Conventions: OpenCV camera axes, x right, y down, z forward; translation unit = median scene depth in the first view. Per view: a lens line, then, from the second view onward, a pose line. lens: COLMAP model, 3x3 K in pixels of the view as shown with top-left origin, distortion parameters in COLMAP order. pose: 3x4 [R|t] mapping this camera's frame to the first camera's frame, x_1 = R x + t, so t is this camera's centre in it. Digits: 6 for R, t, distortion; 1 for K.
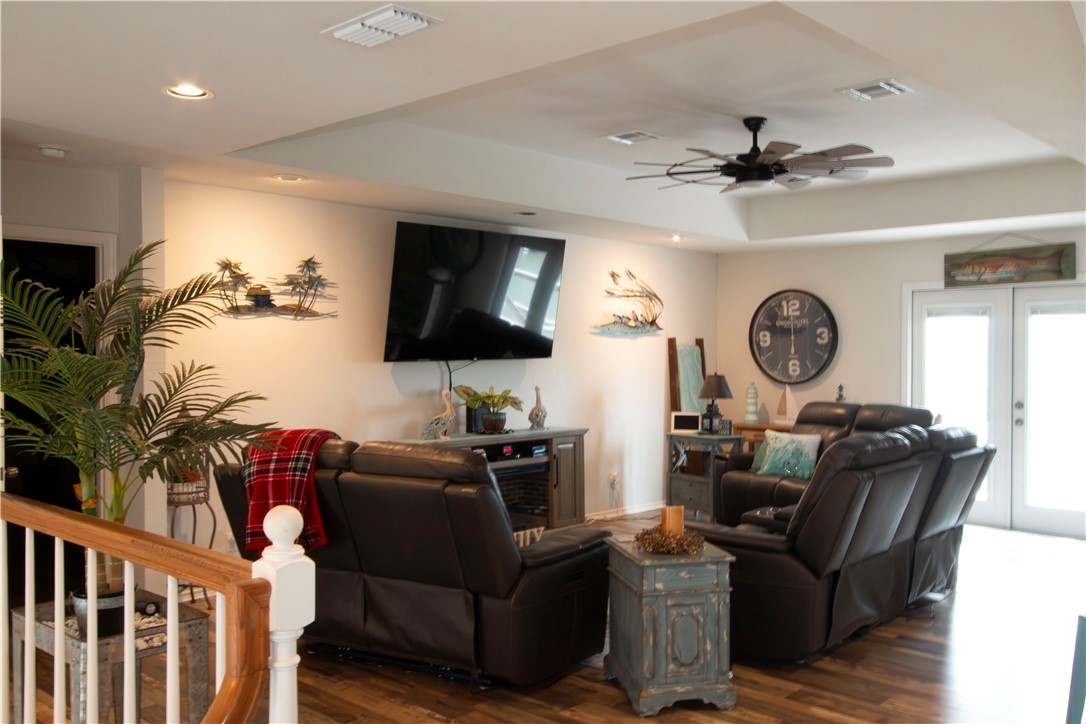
lens RADIAL K [[956.1, 0, 546.8], [0, 956.1, 360.7], [0, 0, 1]] dist [-0.022116, -0.005962]
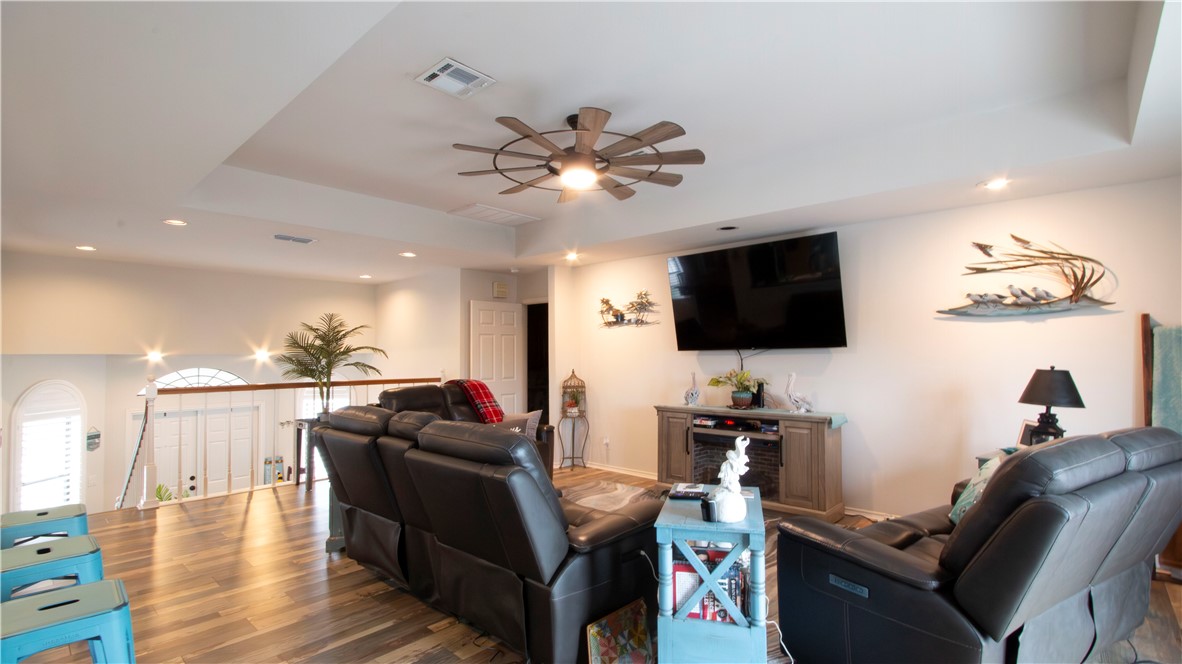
lens RADIAL K [[541.0, 0, 594.3], [0, 541.0, 329.7], [0, 0, 1]] dist [-0.018782, 0.004360]
pose [[0.014324, -0.044816, -0.998893, 0.715050], [-0.005887, 0.998974, -0.044904, 0.007370], [0.999880, 0.006524, 0.014046, 0.890650]]
